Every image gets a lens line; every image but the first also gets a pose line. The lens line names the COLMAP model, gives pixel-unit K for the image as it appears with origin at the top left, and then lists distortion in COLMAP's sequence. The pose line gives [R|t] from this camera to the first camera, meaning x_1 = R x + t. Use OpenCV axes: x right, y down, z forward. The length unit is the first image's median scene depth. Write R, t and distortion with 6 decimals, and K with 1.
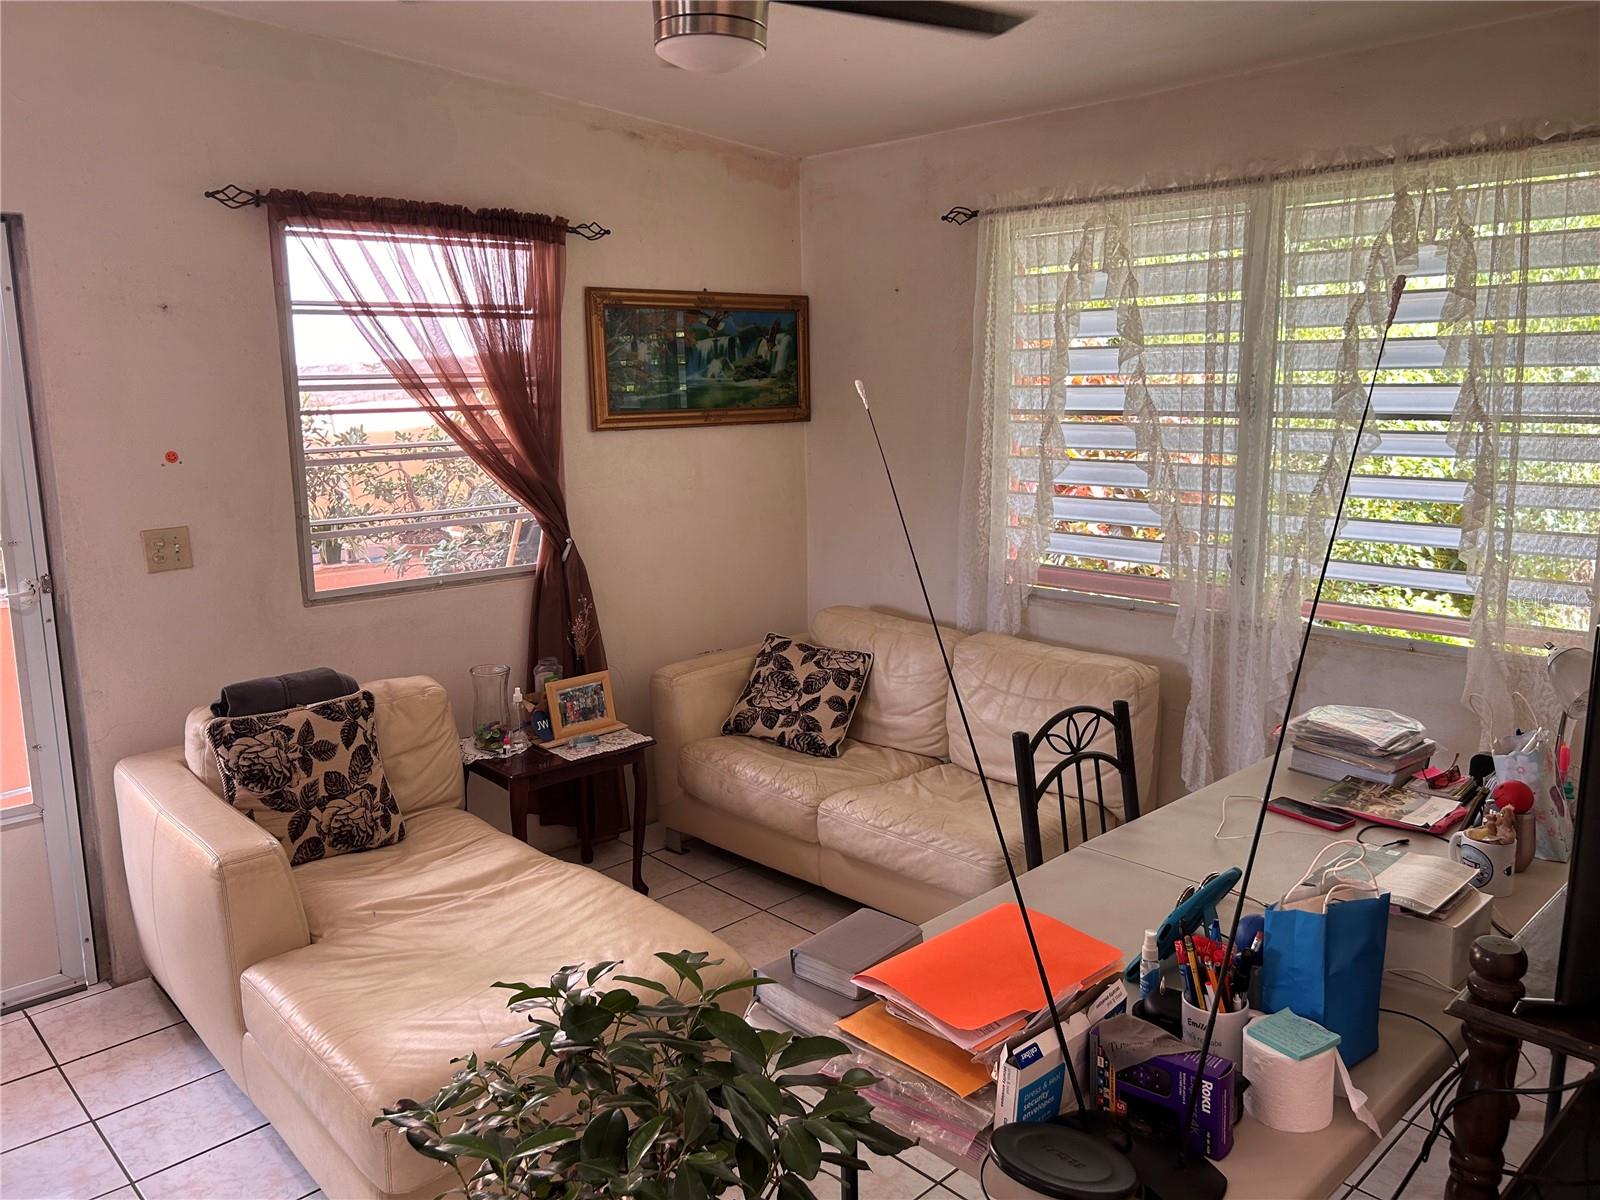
lens RADIAL K [[1204.8, 0, 800.0], [0, 1204.8, 600.0], [0, 0, 1]] dist [0.019526, -0.001042]
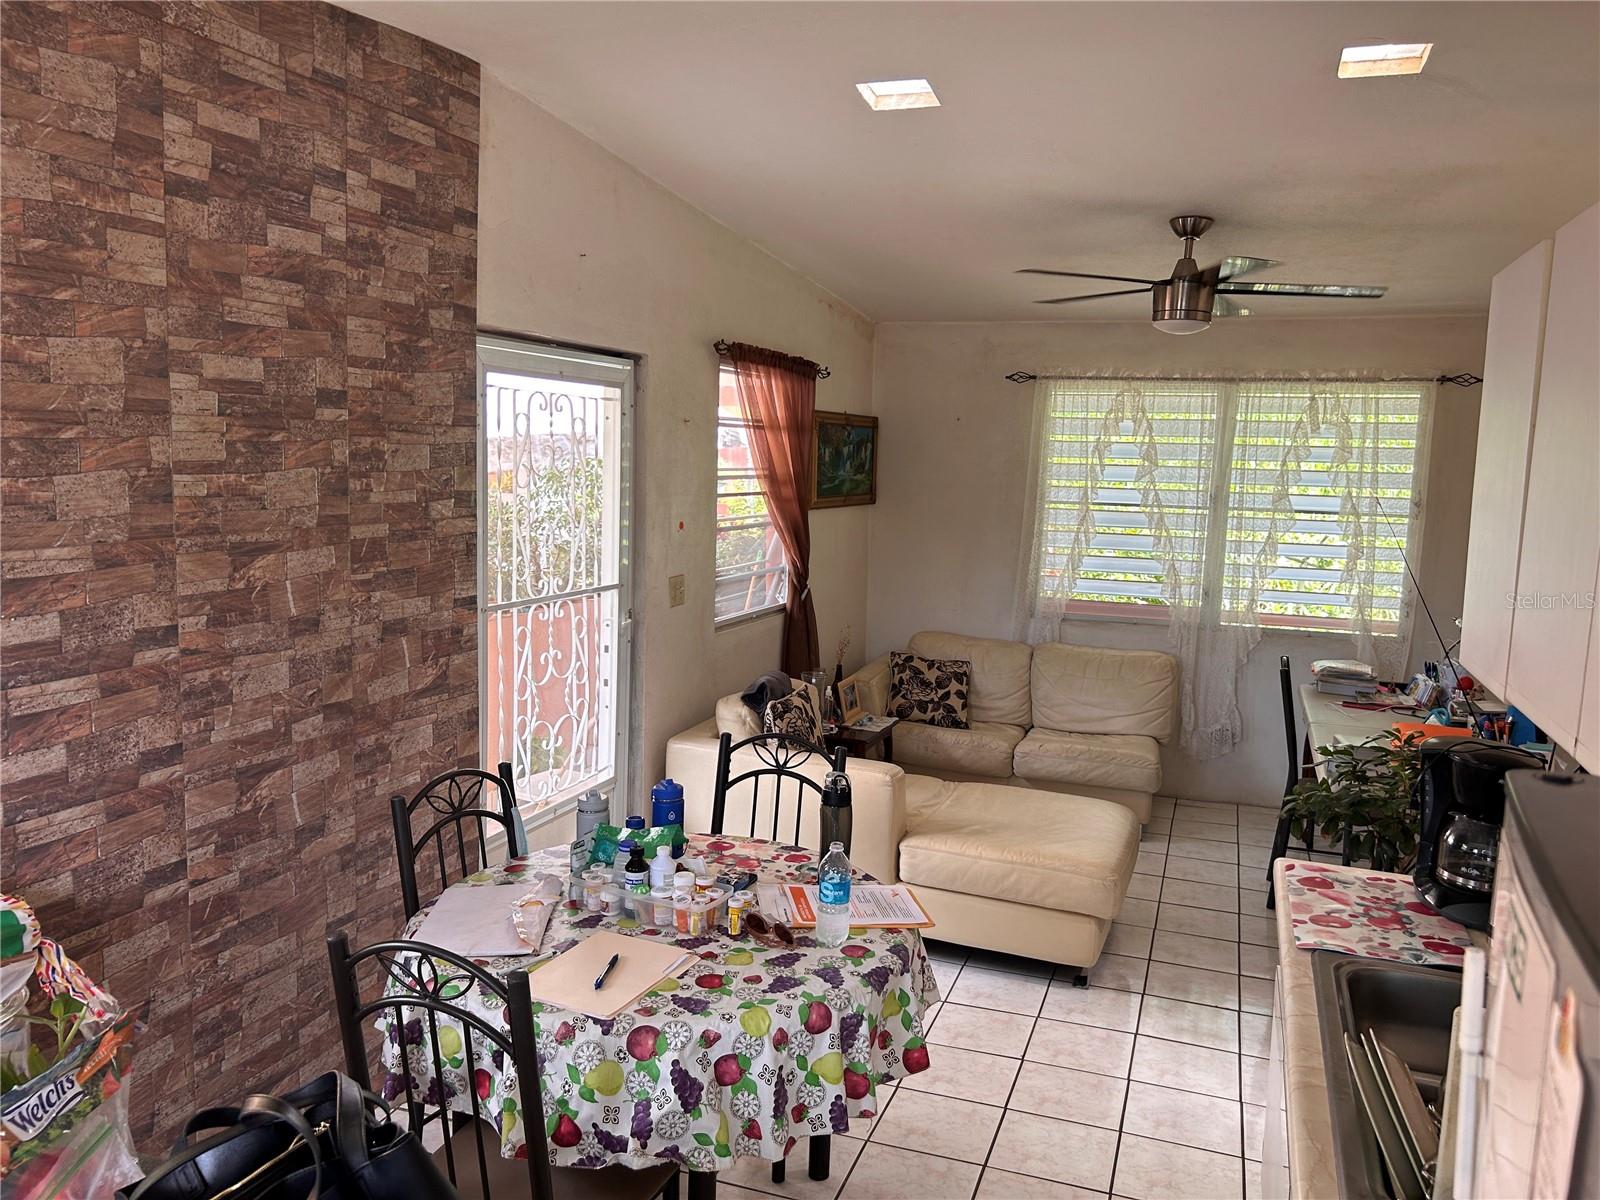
lens RADIAL K [[1201.2, 0, 800.0], [0, 1201.2, 600.0], [0, 0, 1]] dist [0.038239, -0.033868]
pose [[0.894557, -0.015069, 0.446699, -0.917815], [0.042095, 0.997830, -0.050639, 0.041514], [-0.444966, 0.064103, 0.893250, -0.277399]]
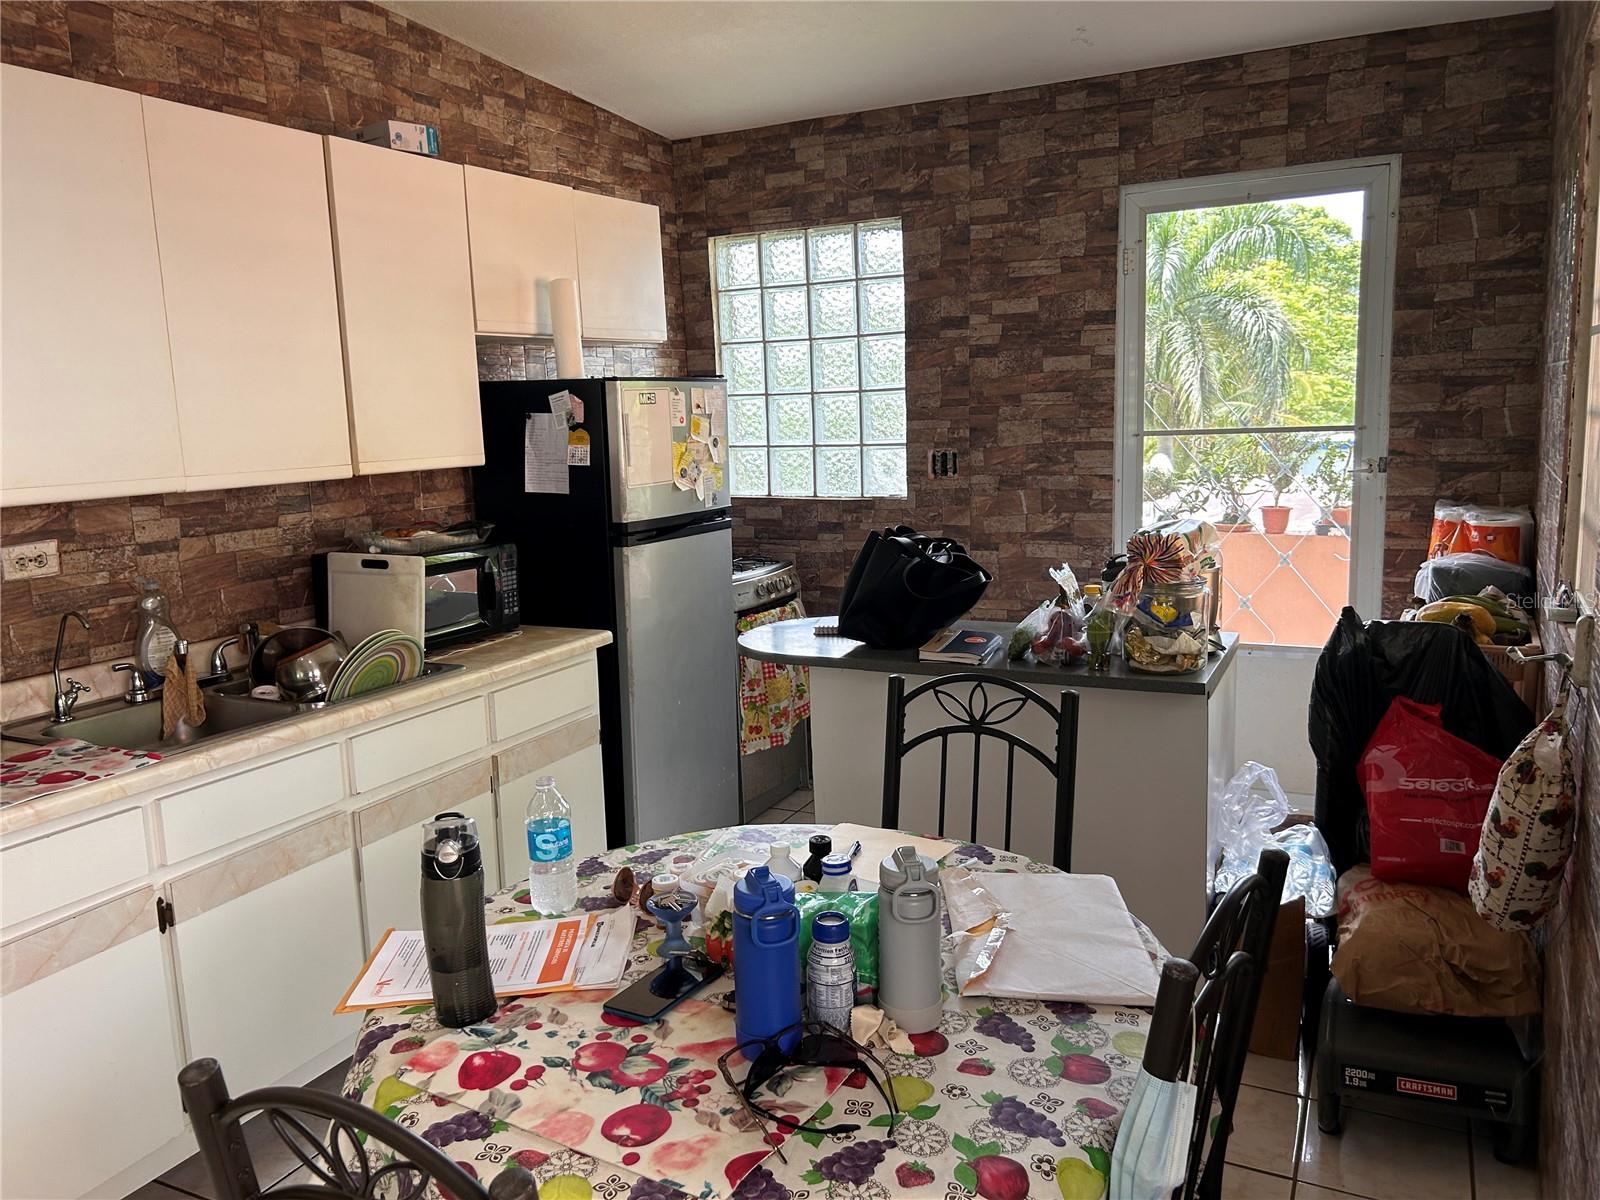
lens RADIAL K [[1200.8, 0, 795.4], [0, 1200.8, 619.4], [0, 0, 1]] dist [0.034598, -0.029397]
pose [[-0.937140, 0.106083, -0.332438, -0.542448], [-0.018559, 0.936171, 0.351056, -0.092236], [0.348459, 0.335158, -0.875354, 0.761711]]
